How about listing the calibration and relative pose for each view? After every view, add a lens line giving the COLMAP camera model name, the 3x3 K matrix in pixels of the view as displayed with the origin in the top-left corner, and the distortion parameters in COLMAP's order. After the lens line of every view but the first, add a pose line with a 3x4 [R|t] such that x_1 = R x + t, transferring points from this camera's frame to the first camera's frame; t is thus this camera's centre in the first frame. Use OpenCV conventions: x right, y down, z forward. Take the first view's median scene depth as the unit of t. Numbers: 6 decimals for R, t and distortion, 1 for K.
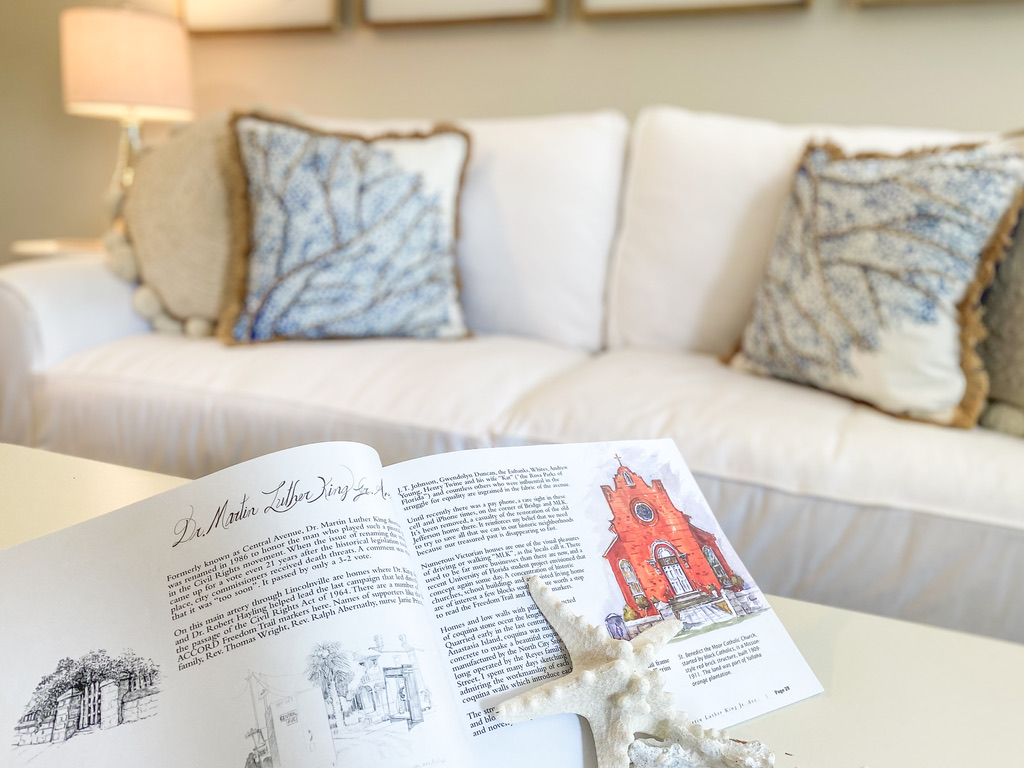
lens RADIAL K [[777.6, 0, 512.1], [0, 777.6, 362.5], [0, 0, 1]] dist [0.009472, 0.002332]
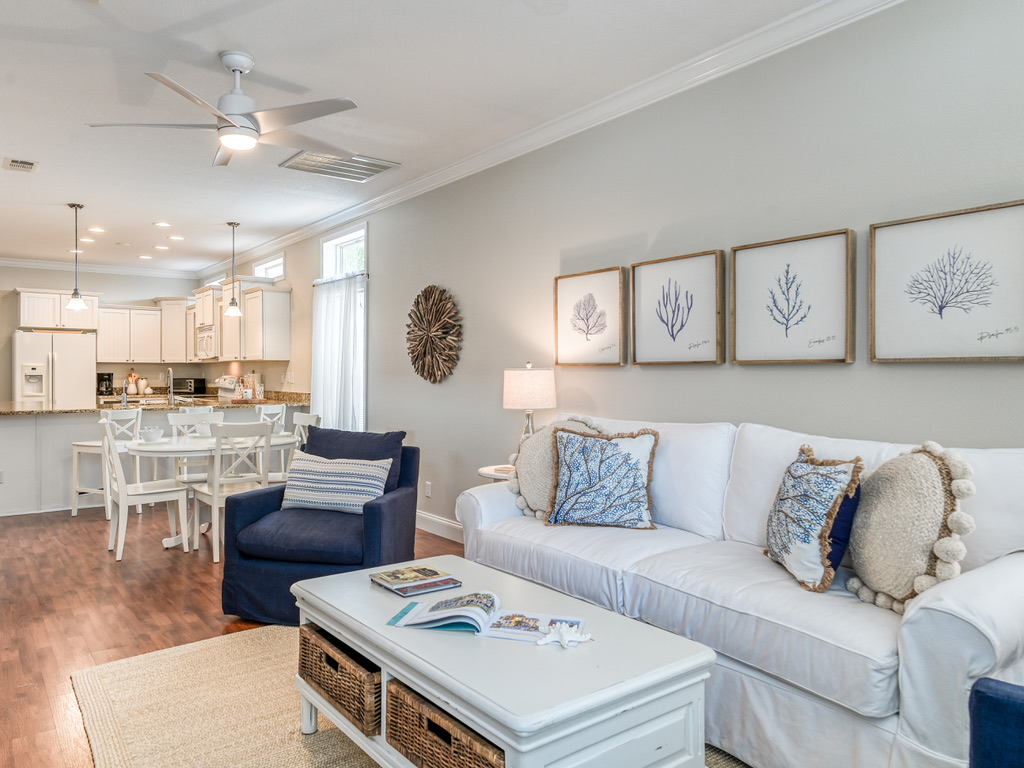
lens RADIAL K [[727.7, 0, 512.0], [0, 727.7, 384.0], [0, 0, 1]] dist [0.056621, 0.000543]
pose [[0.863343, -0.019791, -0.504229, 0.698253], [-0.072118, 0.984134, -0.162108, -0.076250], [0.499437, 0.176319, 0.848218, -1.063113]]
